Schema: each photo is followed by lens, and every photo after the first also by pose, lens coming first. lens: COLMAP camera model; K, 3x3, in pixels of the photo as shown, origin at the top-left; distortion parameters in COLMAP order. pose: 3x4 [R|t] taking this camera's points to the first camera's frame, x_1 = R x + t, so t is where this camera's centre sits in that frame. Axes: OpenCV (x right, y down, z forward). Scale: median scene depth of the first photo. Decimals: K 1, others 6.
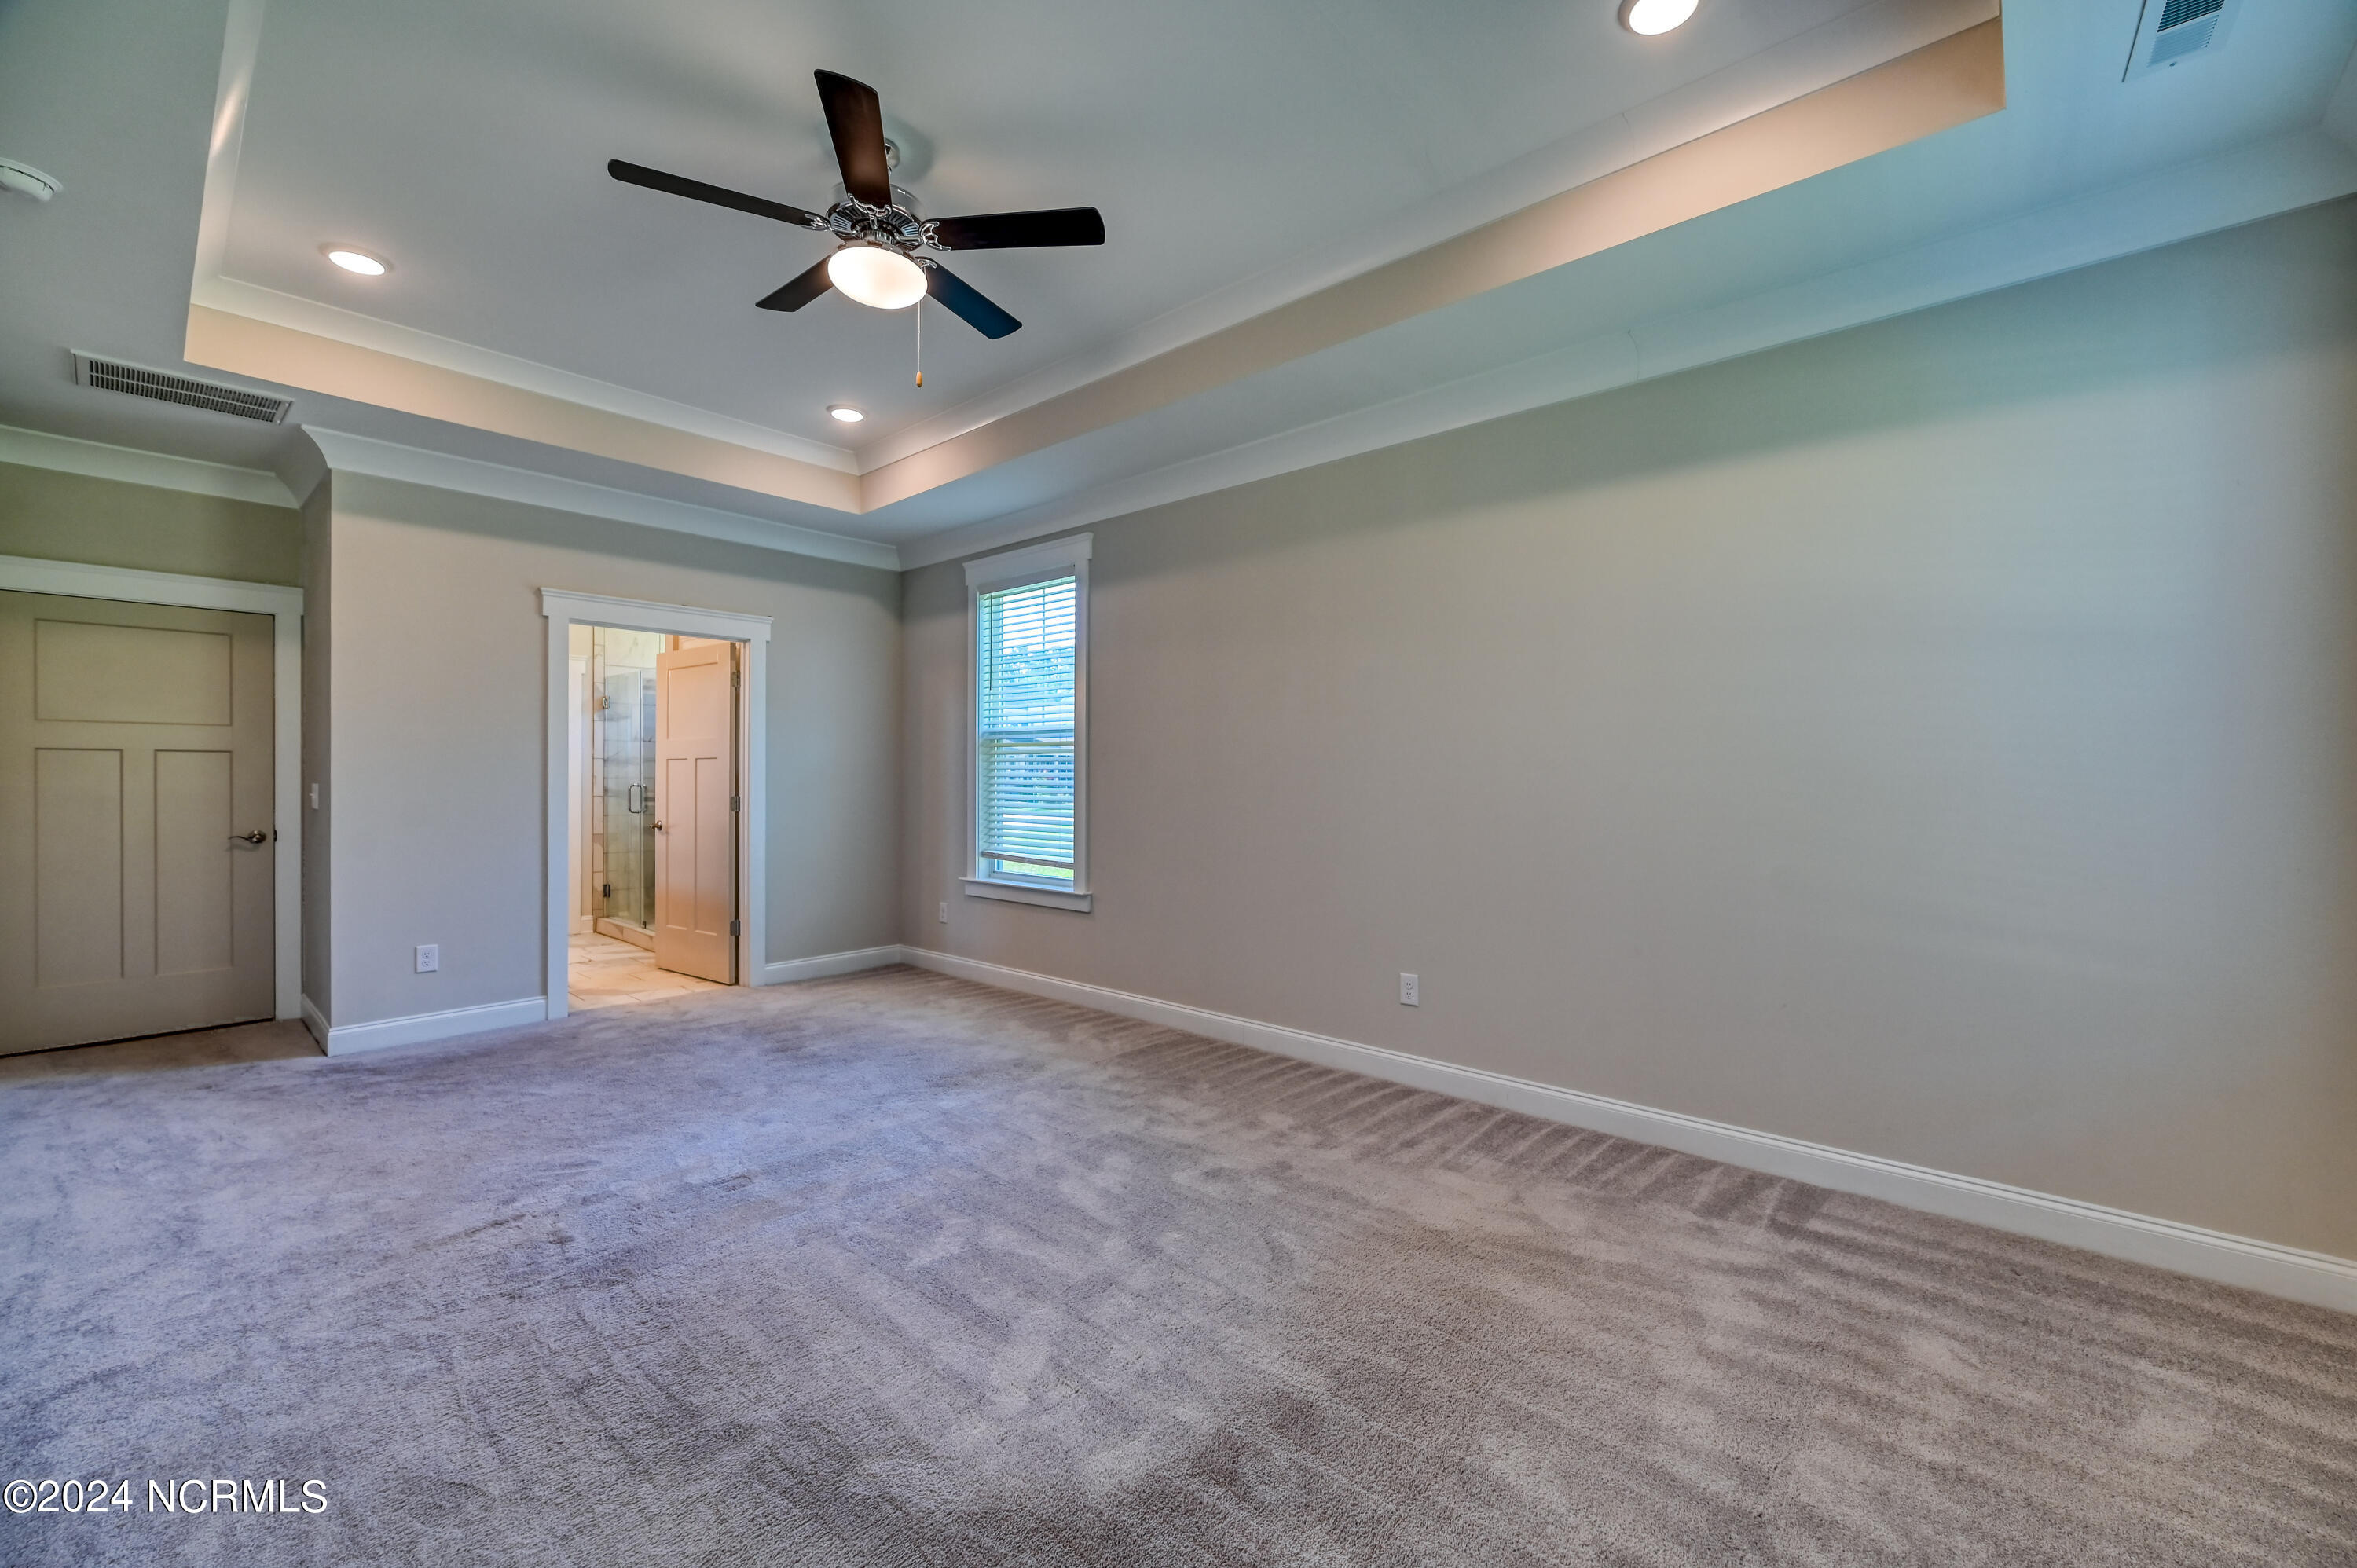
lens RADIAL K [[932.0, 0, 1180.6], [0, 932.0, 788.2], [0, 0, 1]] dist [-0.001280, 0.000052]
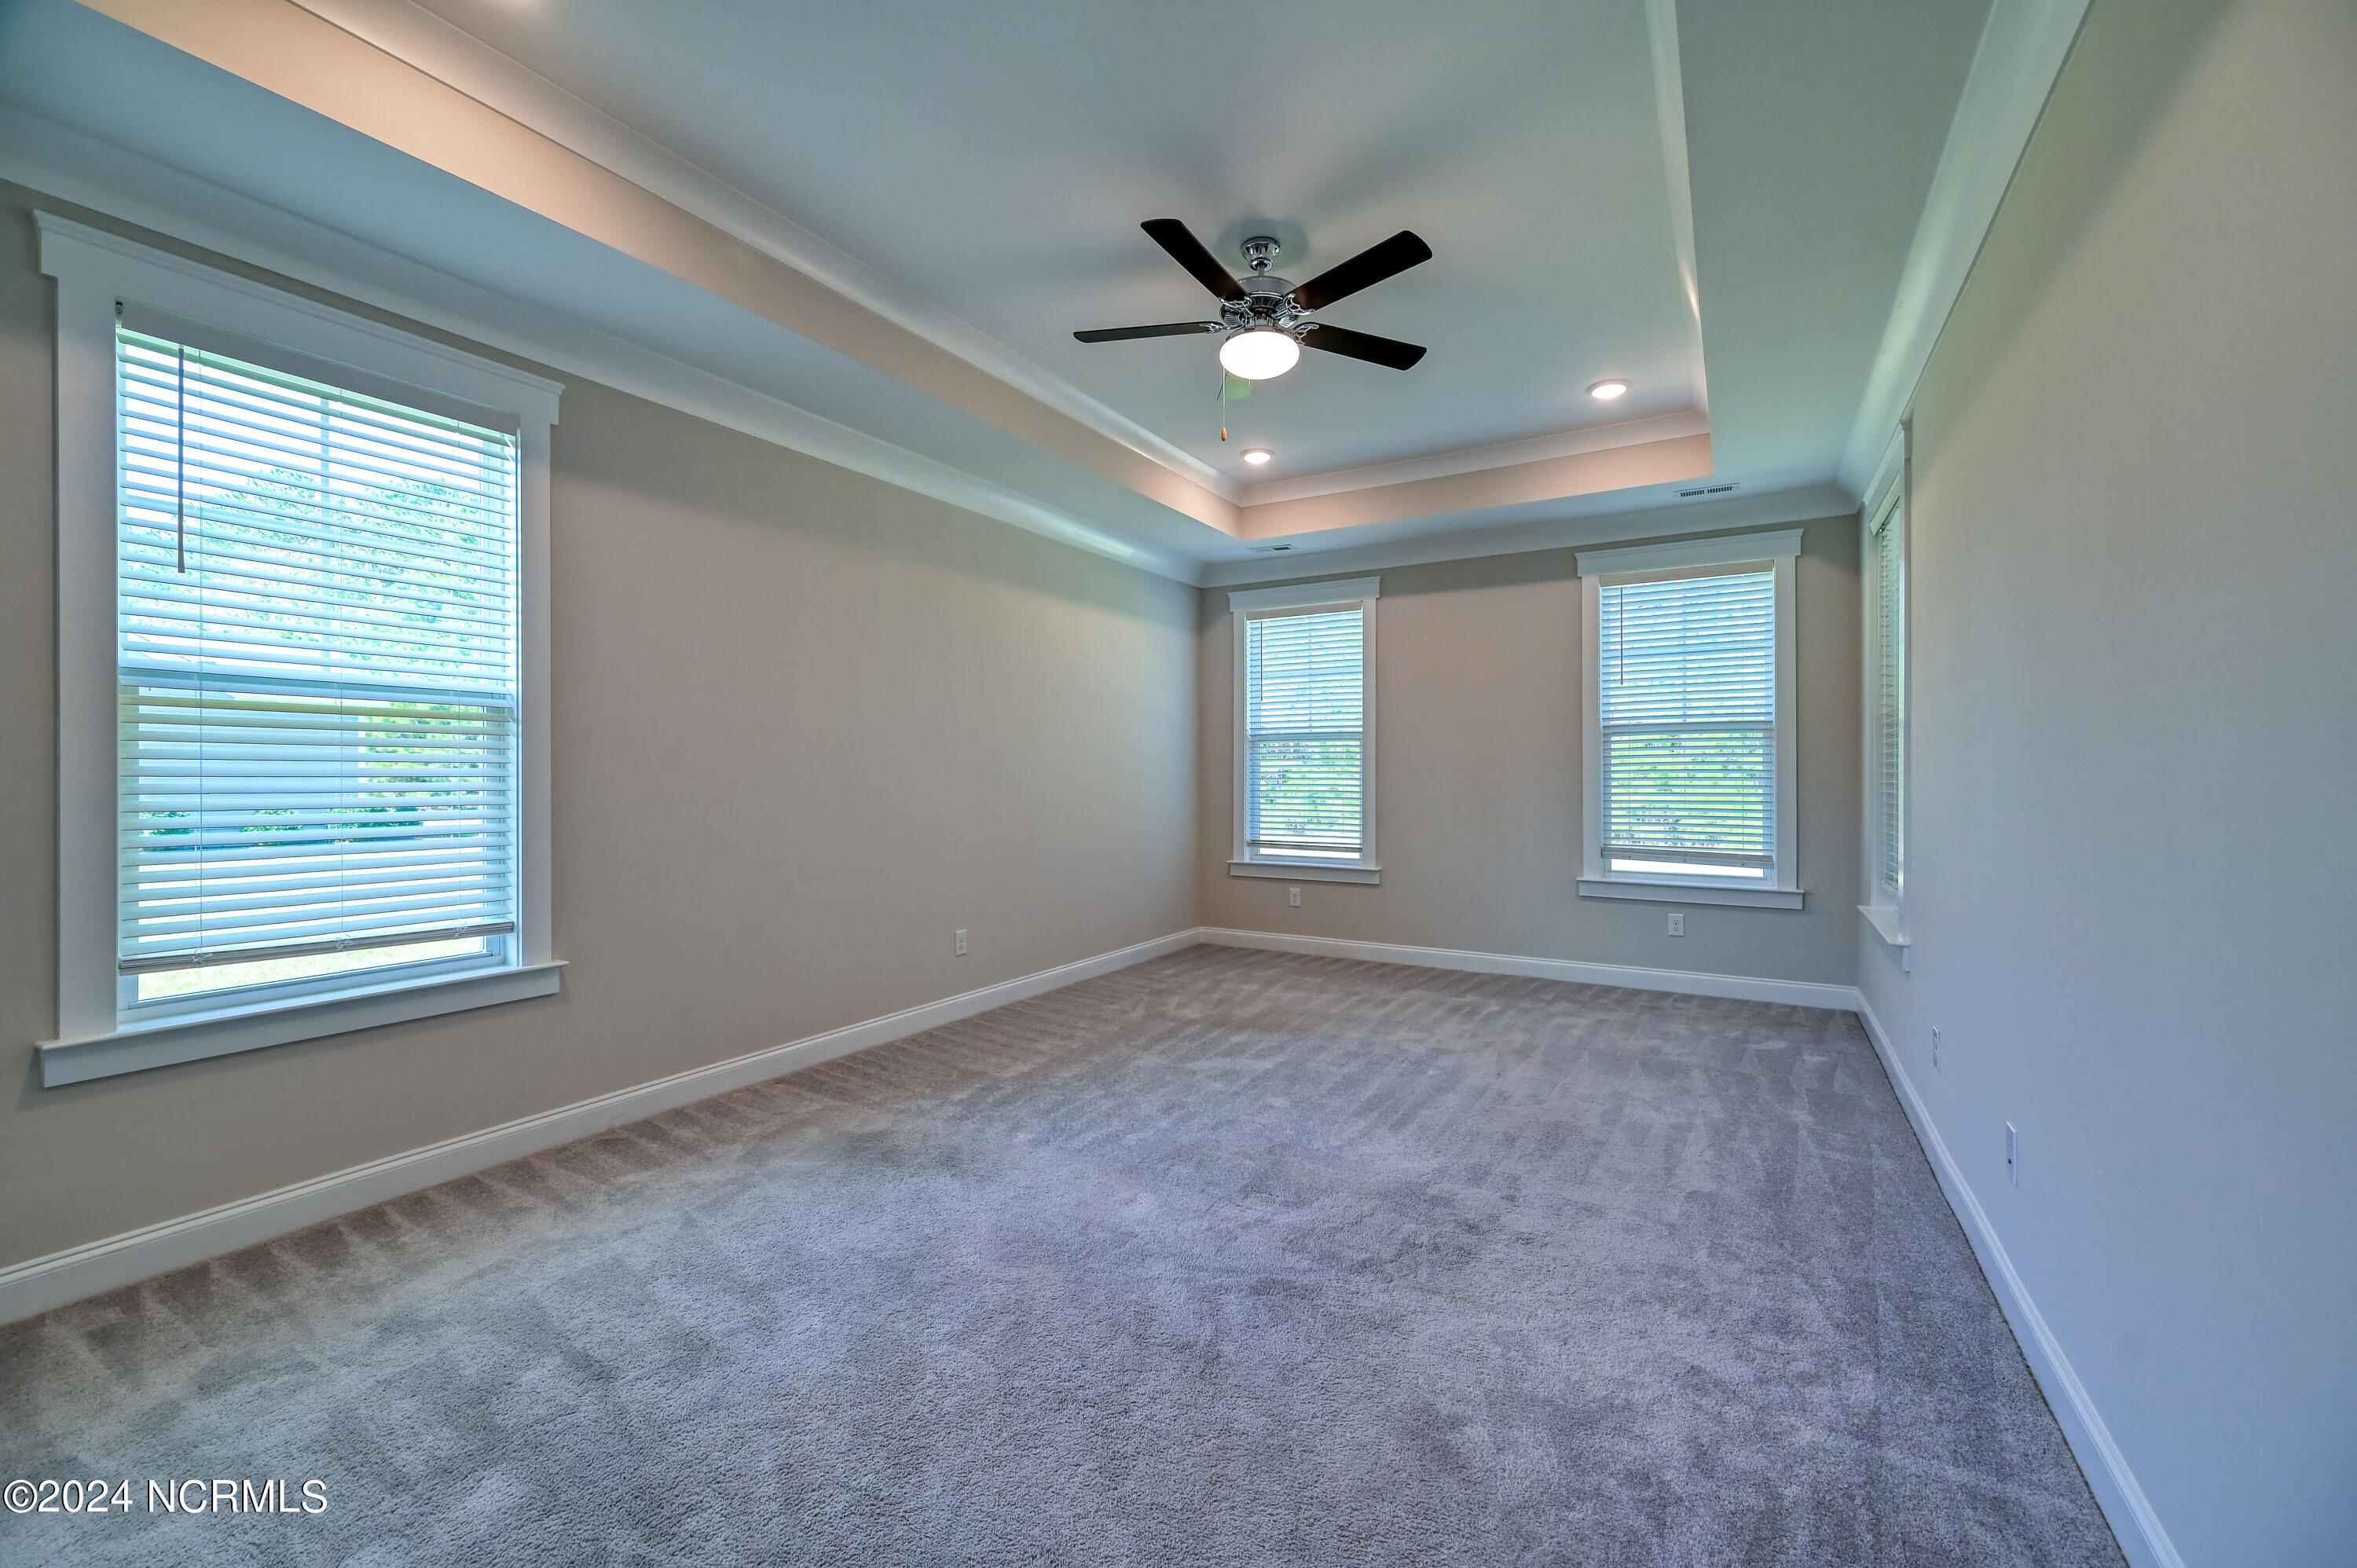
lens RADIAL K [[957.4, 0, 1187.1], [0, 957.4, 776.8], [0, 0, 1]] dist [-0.000272, 0.000530]
pose [[-0.186631, -0.005819, 0.982413, -0.827696], [0.014146, 0.999863, 0.008610, -0.010194], [-0.982328, 0.015504, -0.186523, 0.723925]]
